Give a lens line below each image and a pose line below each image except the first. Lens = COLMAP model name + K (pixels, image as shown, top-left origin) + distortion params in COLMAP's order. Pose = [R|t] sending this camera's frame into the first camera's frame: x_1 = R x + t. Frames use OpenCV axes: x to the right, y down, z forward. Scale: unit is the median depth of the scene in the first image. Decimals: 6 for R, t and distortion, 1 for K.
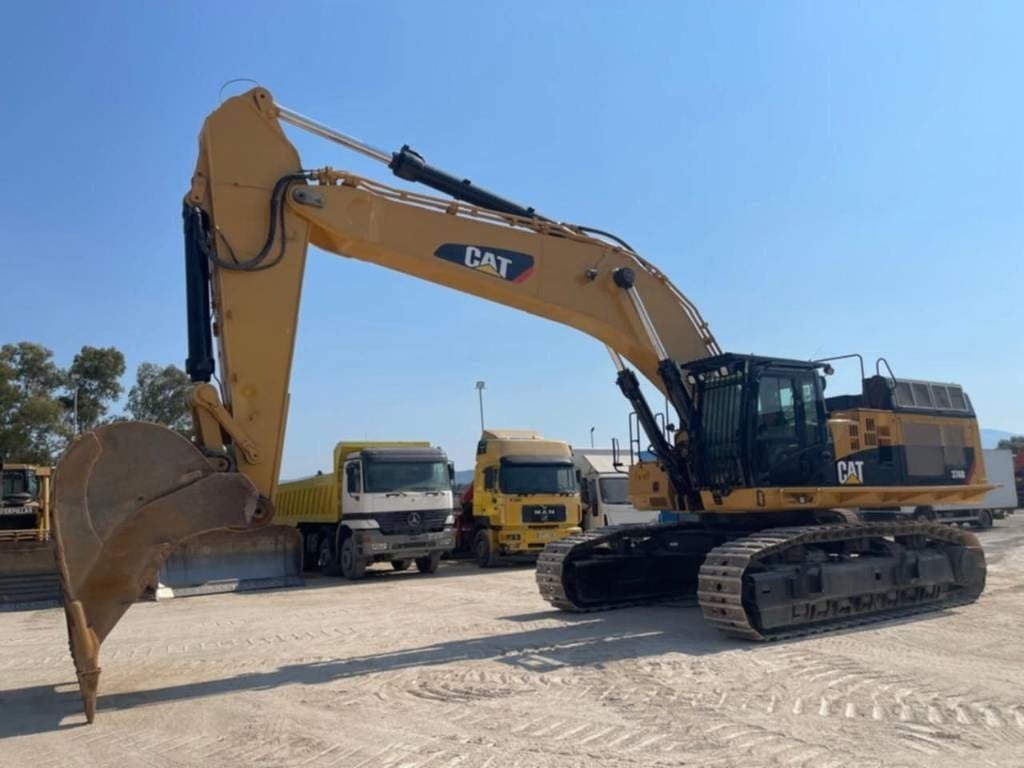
lens RADIAL K [[754.5, 0, 511.5], [0, 754.5, 391.2], [0, 0, 1]] dist [0.061494, -0.060927]
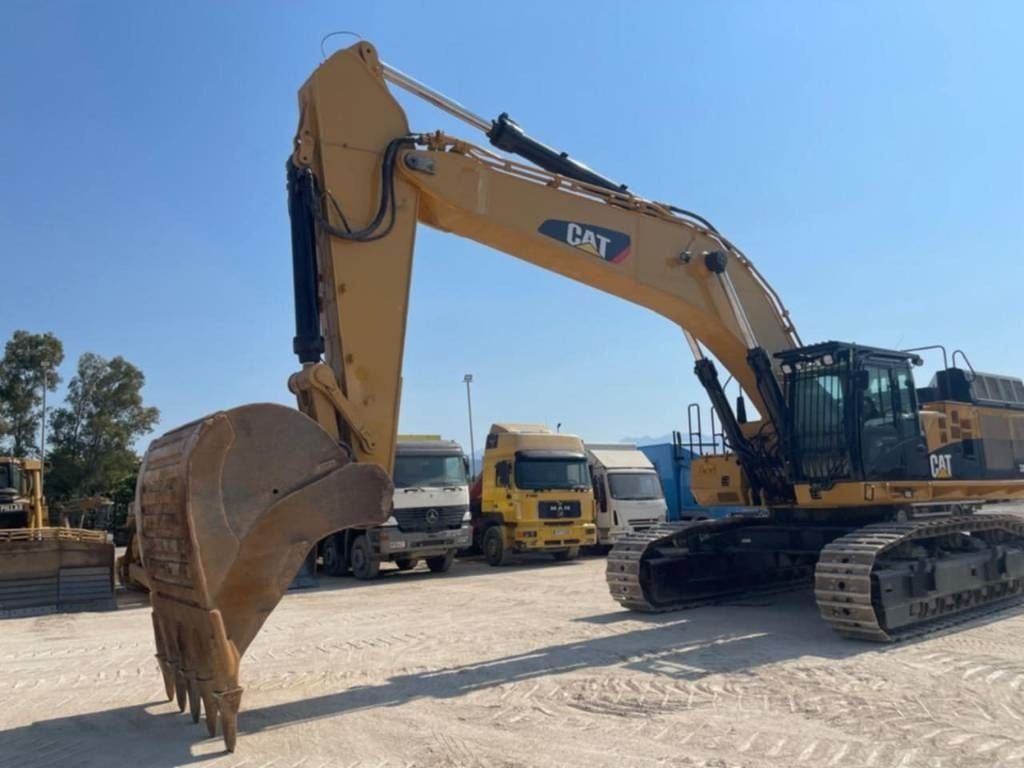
lens RADIAL K [[756.2, 0, 509.3], [0, 756.2, 383.3], [0, 0, 1]] dist [0.066538, -0.082435]
pose [[0.996896, 0.009901, 0.078101, -0.180012], [-0.009428, 0.999935, -0.006429, 0.011844], [-0.078159, 0.005673, 0.996925, 0.062987]]
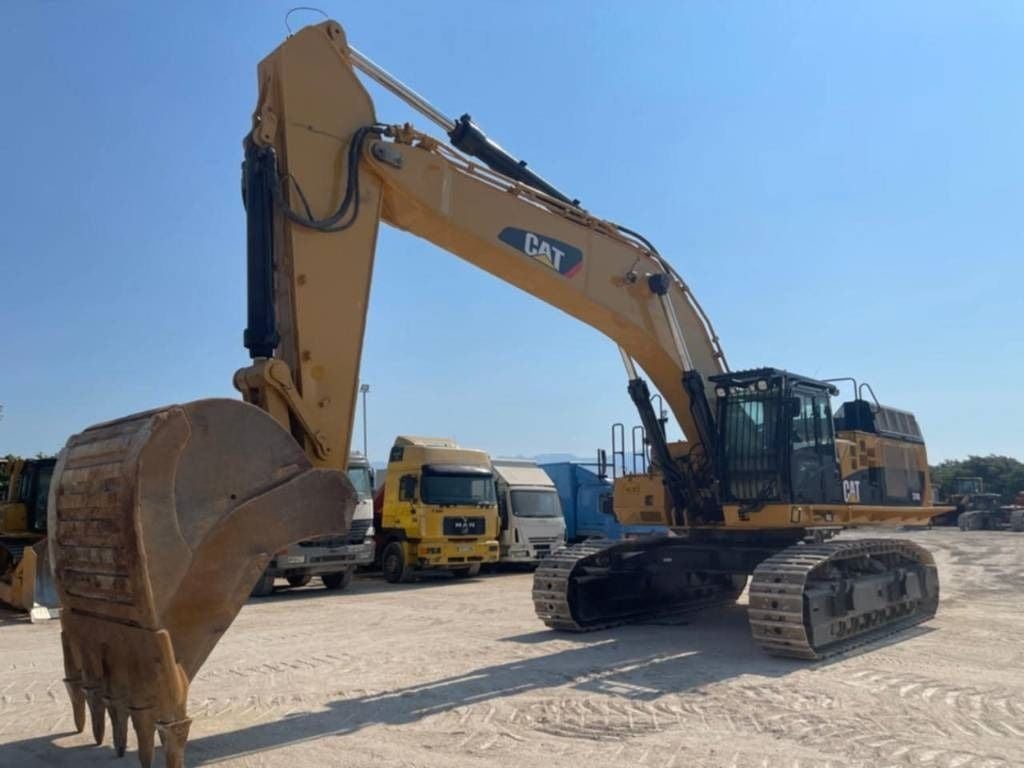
lens RADIAL K [[756.6, 0, 508.7], [0, 756.6, 385.8], [0, 0, 1]] dist [0.066746, -0.078289]
pose [[0.969854, 0.062113, 0.235637, -0.252824], [-0.056458, 0.997934, -0.030677, 0.021198], [-0.237055, 0.016448, 0.971357, 0.099753]]
